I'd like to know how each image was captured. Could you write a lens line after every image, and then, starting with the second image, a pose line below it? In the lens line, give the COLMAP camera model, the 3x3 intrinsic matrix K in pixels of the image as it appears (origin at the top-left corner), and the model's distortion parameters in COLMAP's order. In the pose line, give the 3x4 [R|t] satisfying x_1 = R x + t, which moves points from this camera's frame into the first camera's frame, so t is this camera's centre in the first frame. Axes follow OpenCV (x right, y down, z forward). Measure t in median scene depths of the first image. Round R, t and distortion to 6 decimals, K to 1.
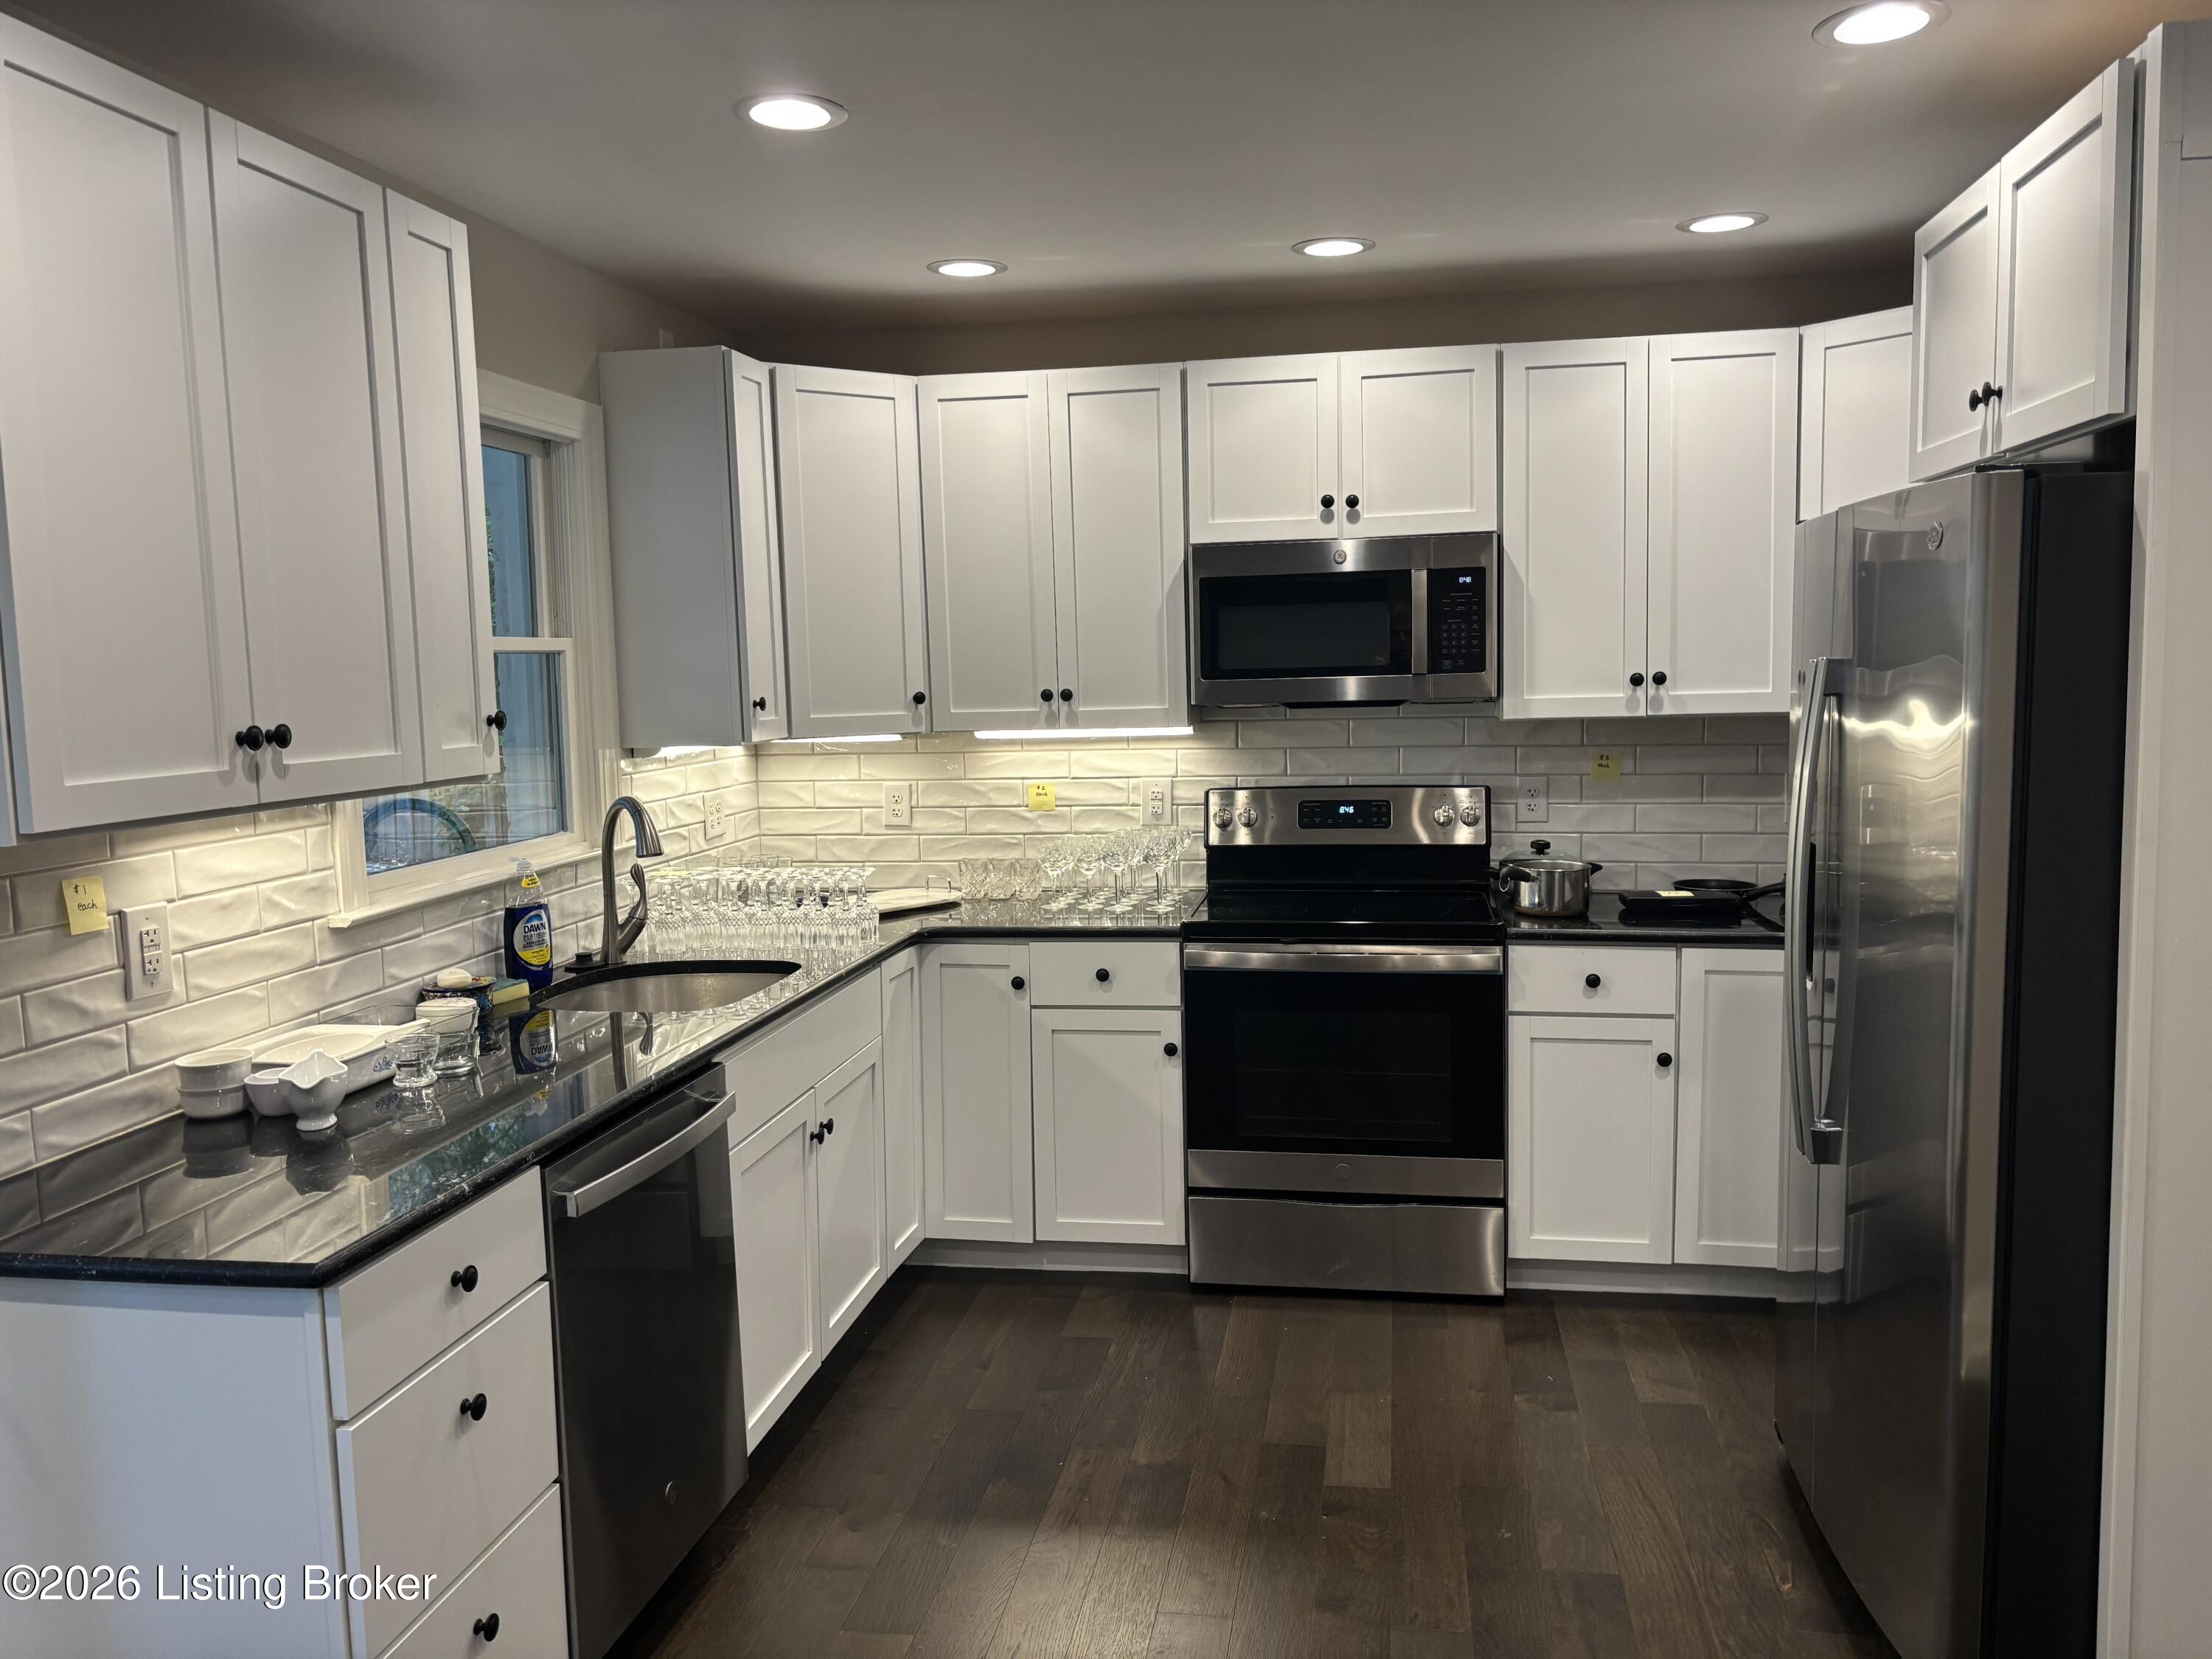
lens RADIAL K [[1679.0, 0, 1106.0], [0, 1679.0, 829.5], [0, 0, 1]] dist [0.011860, -0.004241]
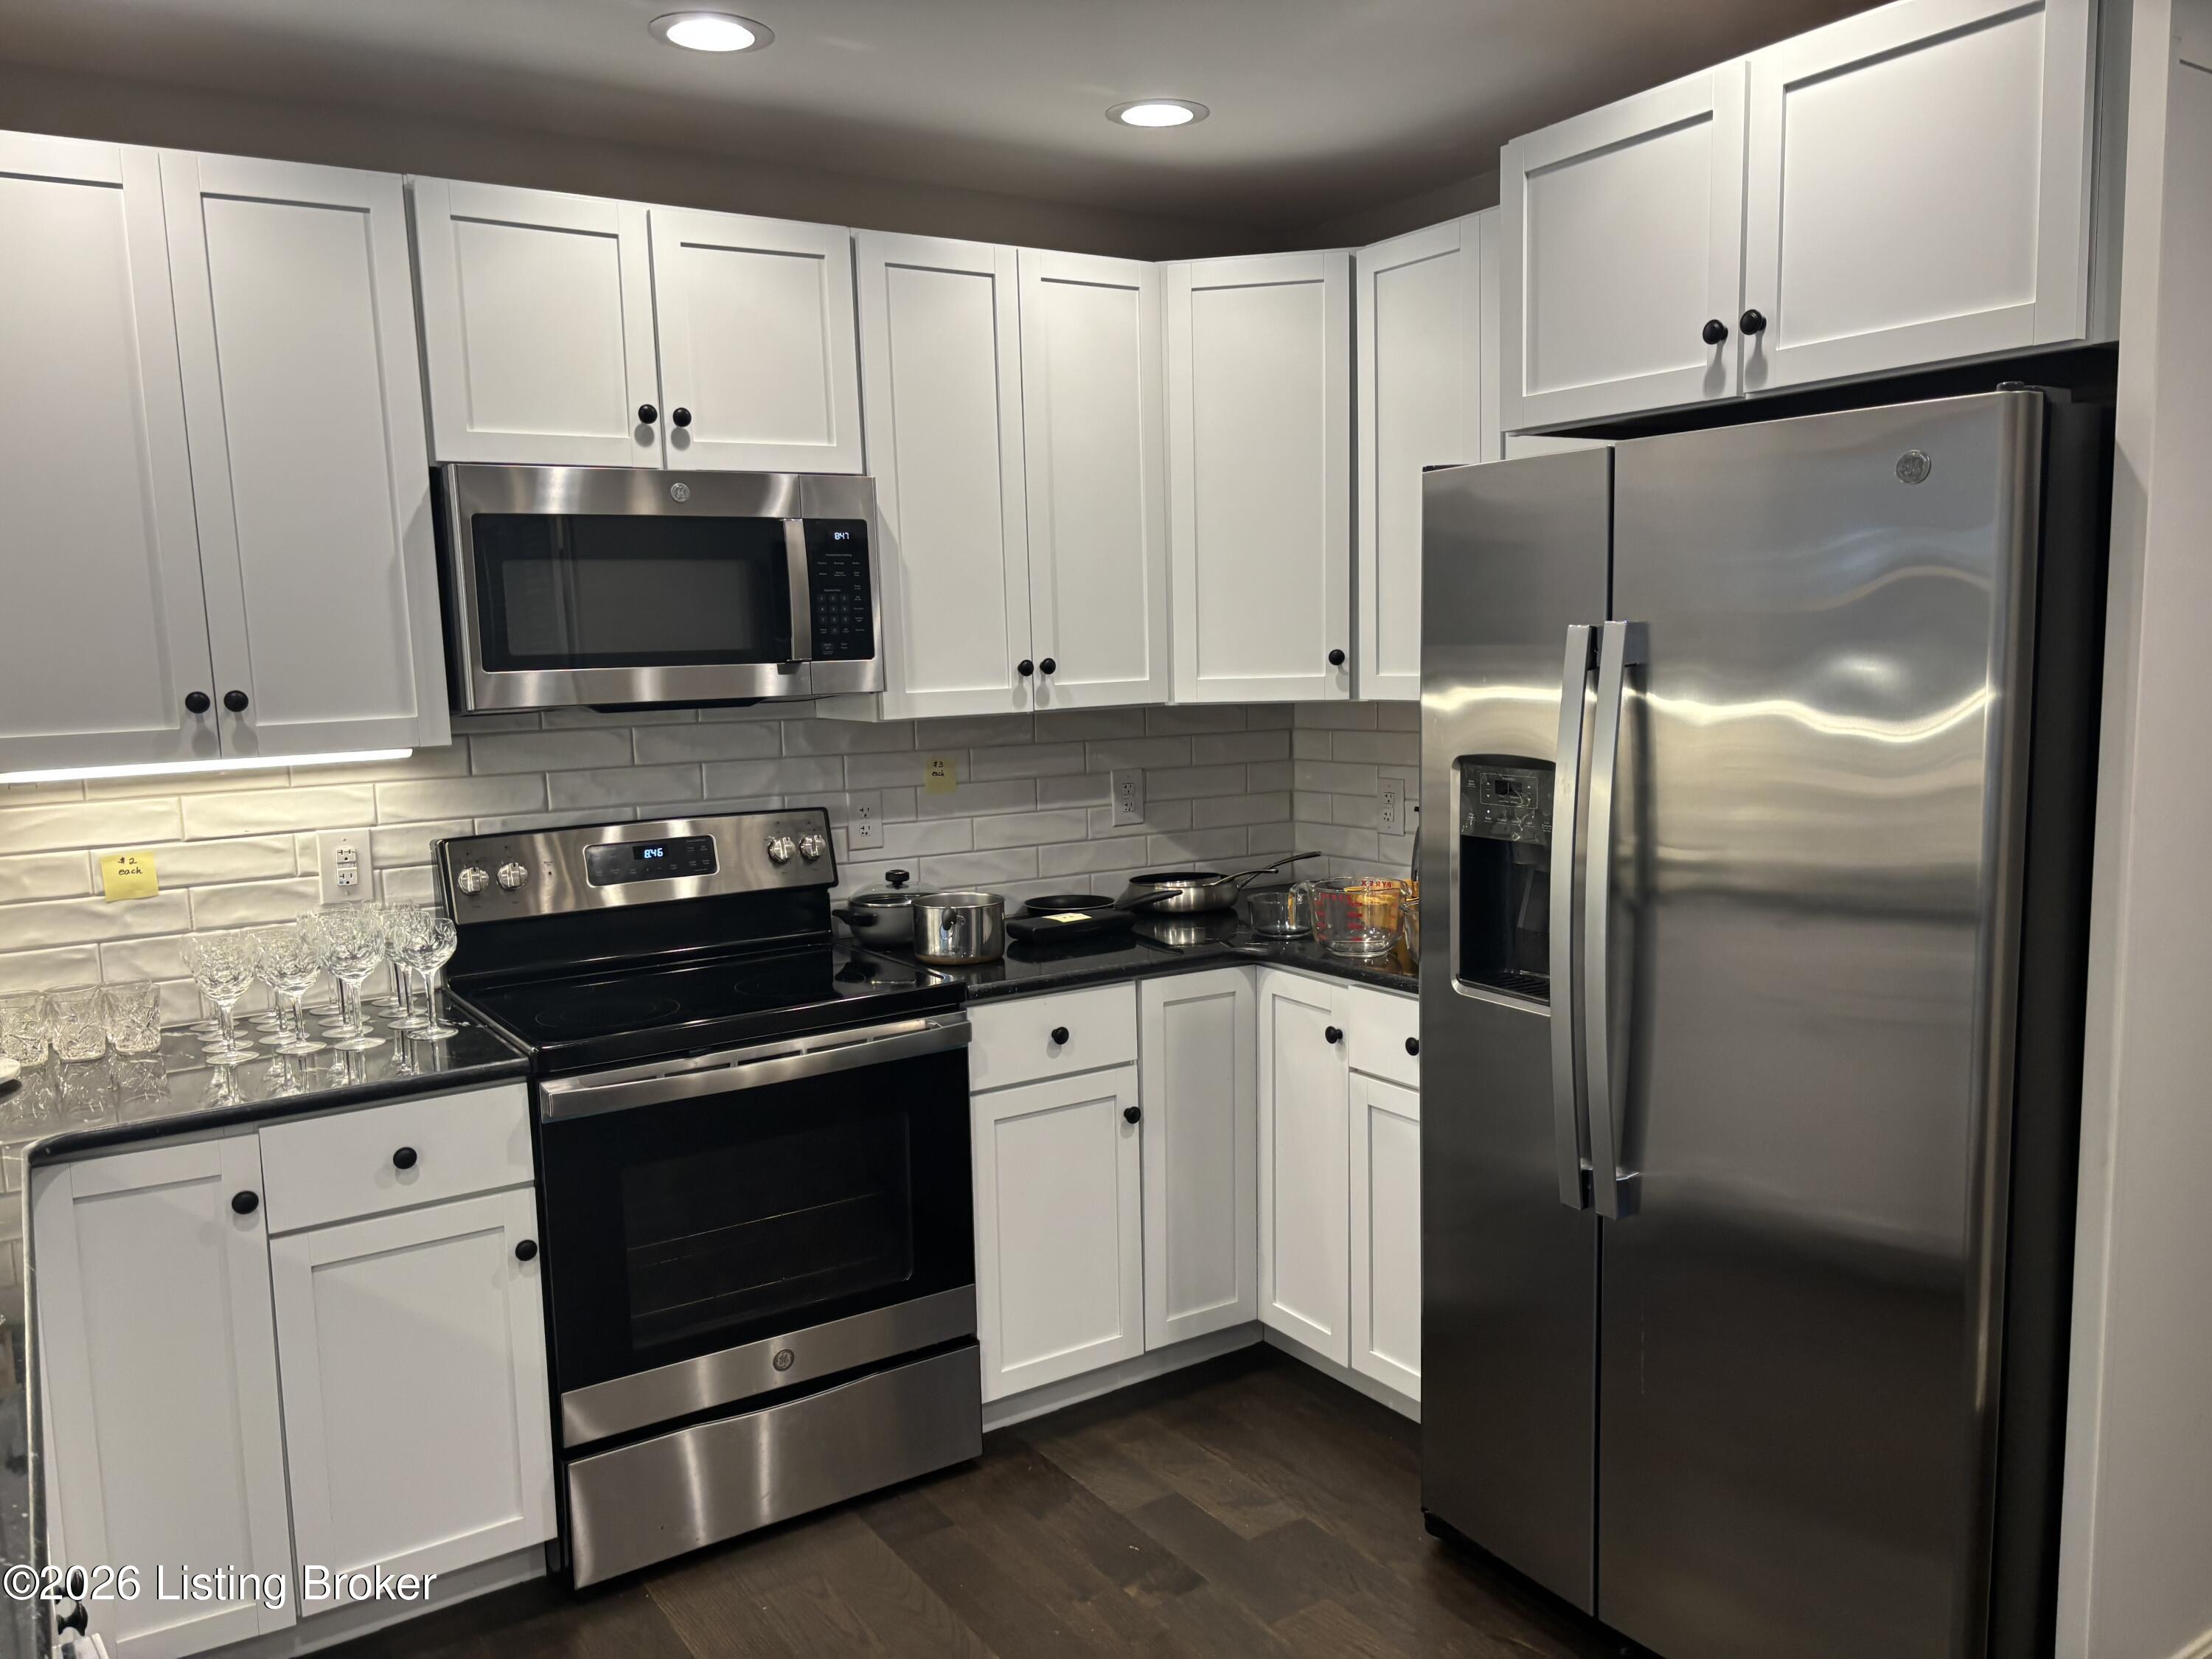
lens RADIAL K [[1666.4, 0, 1129.5], [0, 1666.4, 850.5], [0, 0, 1]] dist [0.122268, -0.212415]
pose [[0.722892, -0.084148, 0.685818, -0.221314], [0.080248, 0.996064, 0.037630, -0.025789], [-0.686286, 0.027833, 0.726799, 0.365015]]
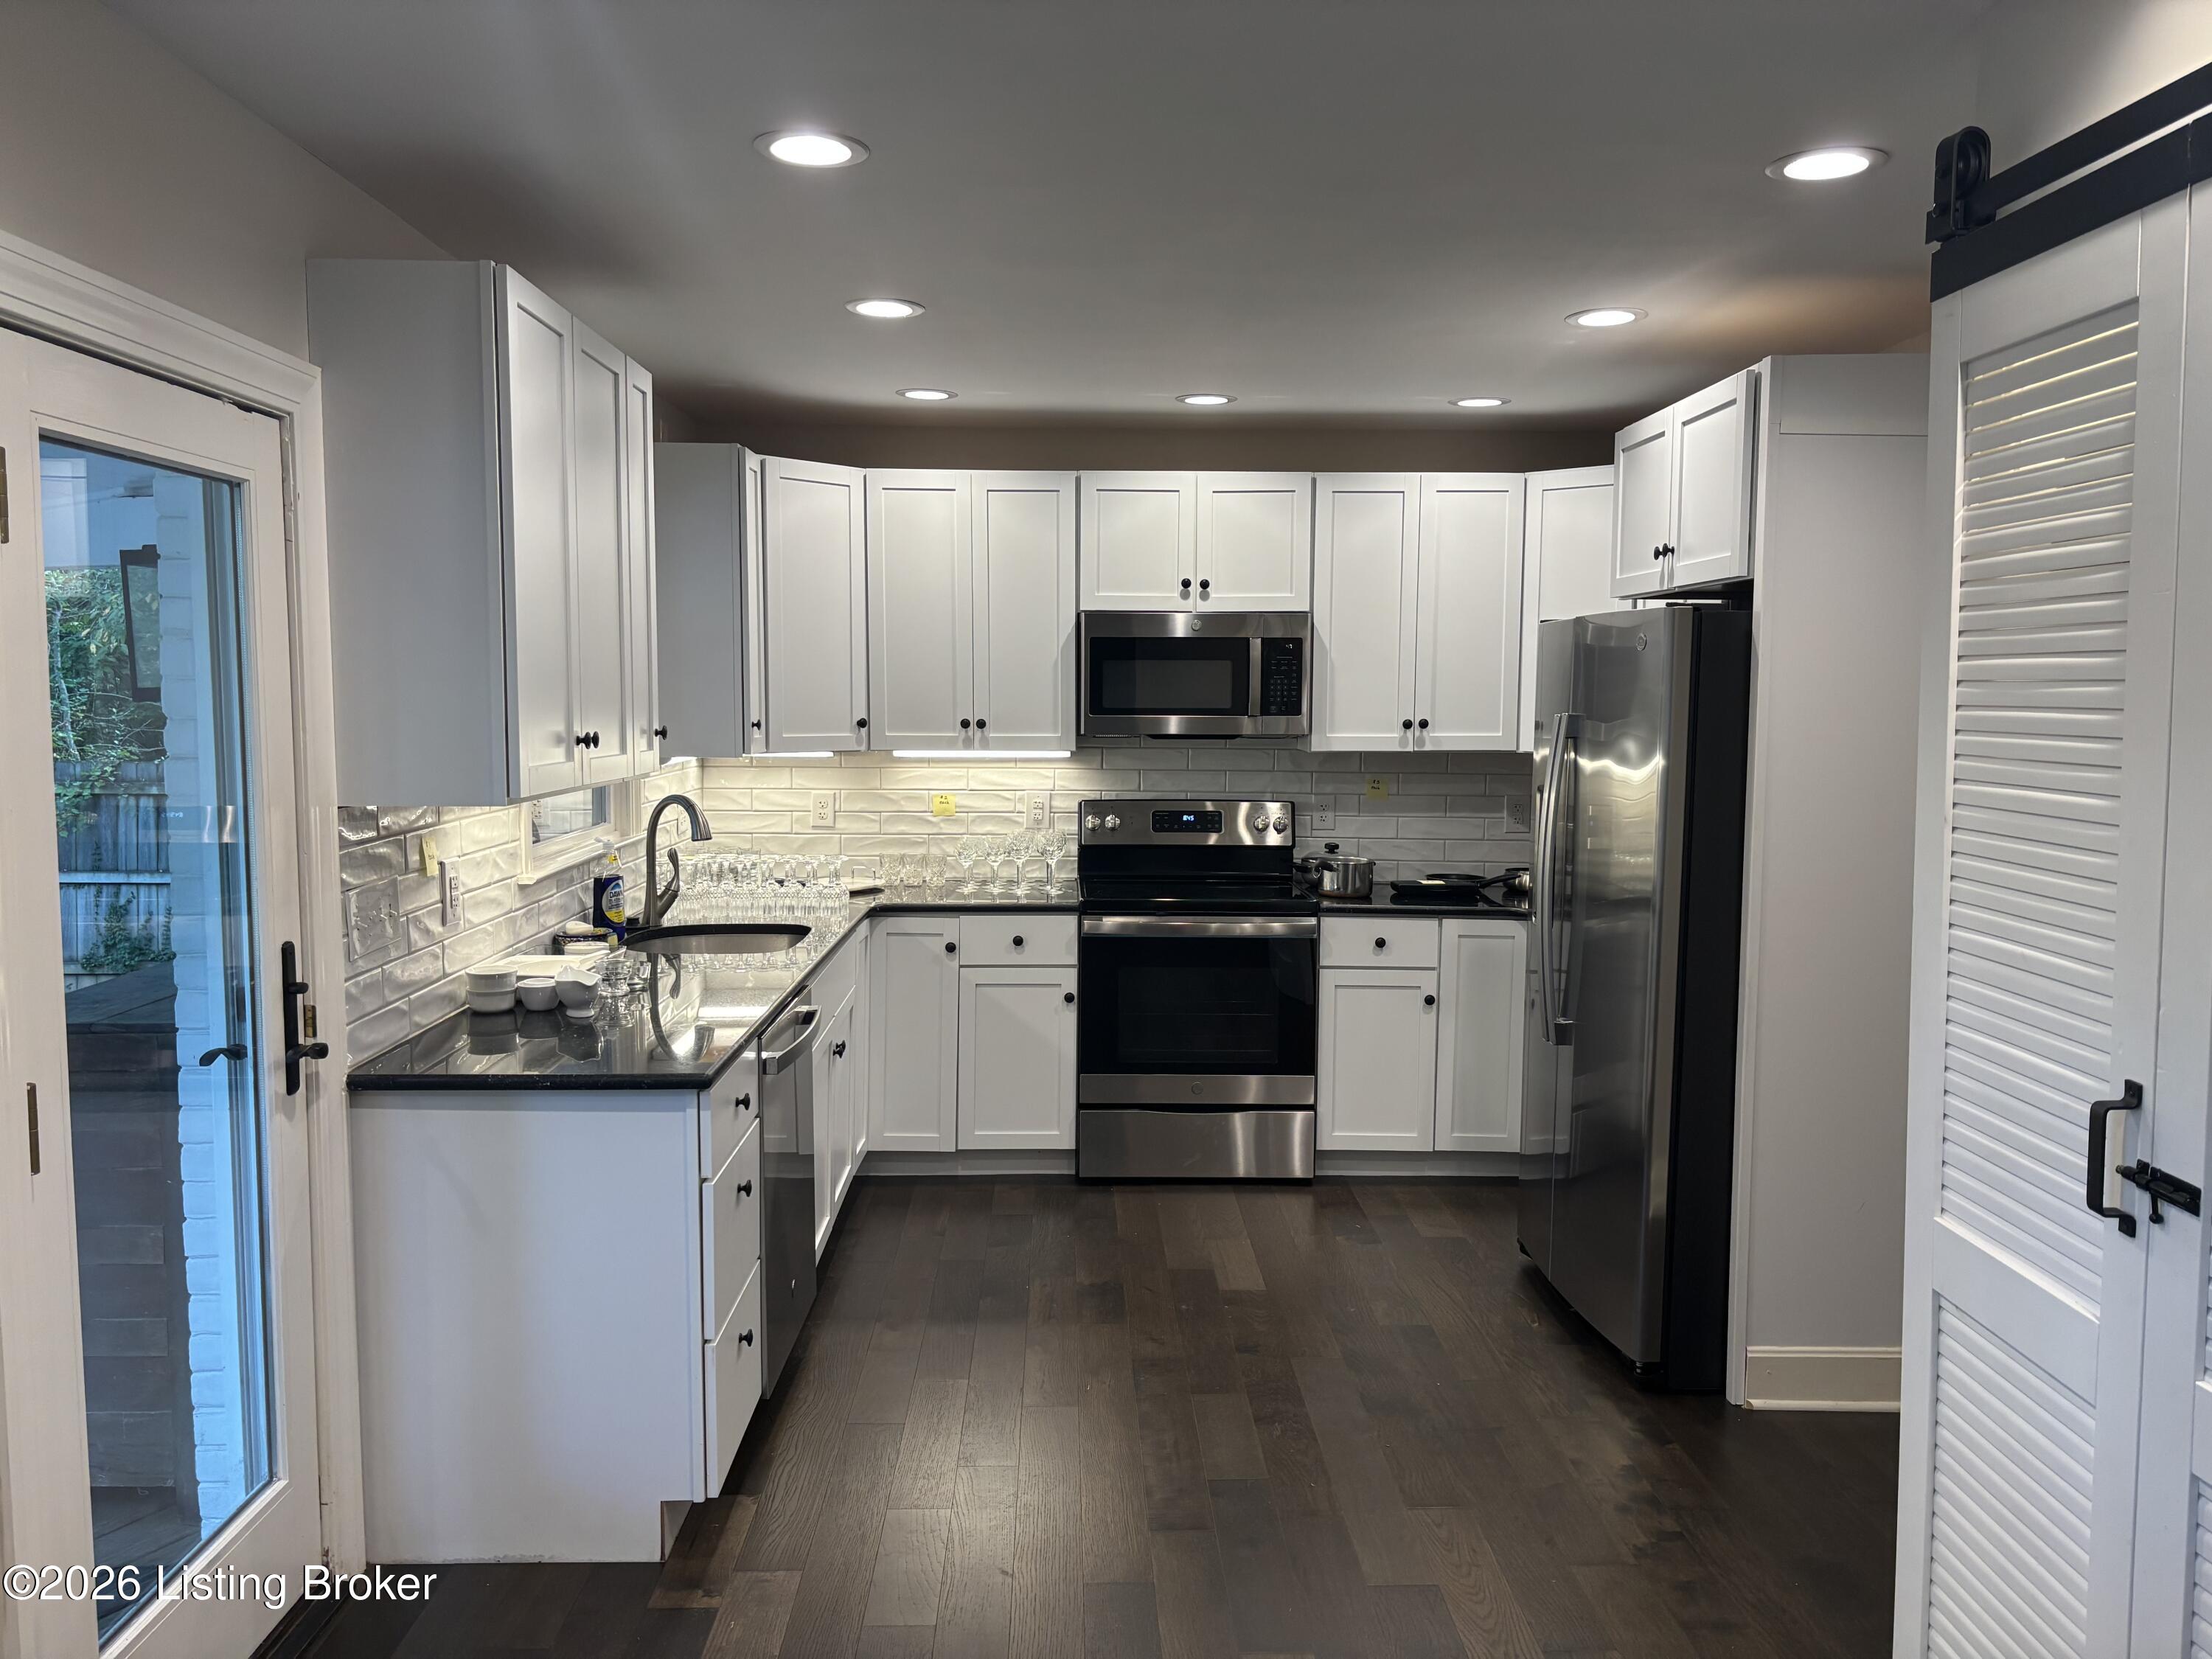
lens RADIAL K [[1687.2, 0, 1100.4], [0, 1687.2, 836.7], [0, 0, 1]] dist [0.086291, -0.080996]
pose [[0.980791, 0.013753, 0.194576, -0.192716], [-0.010843, 0.999813, -0.016014, 0.026511], [-0.194760, 0.013596, 0.980757, -0.292681]]
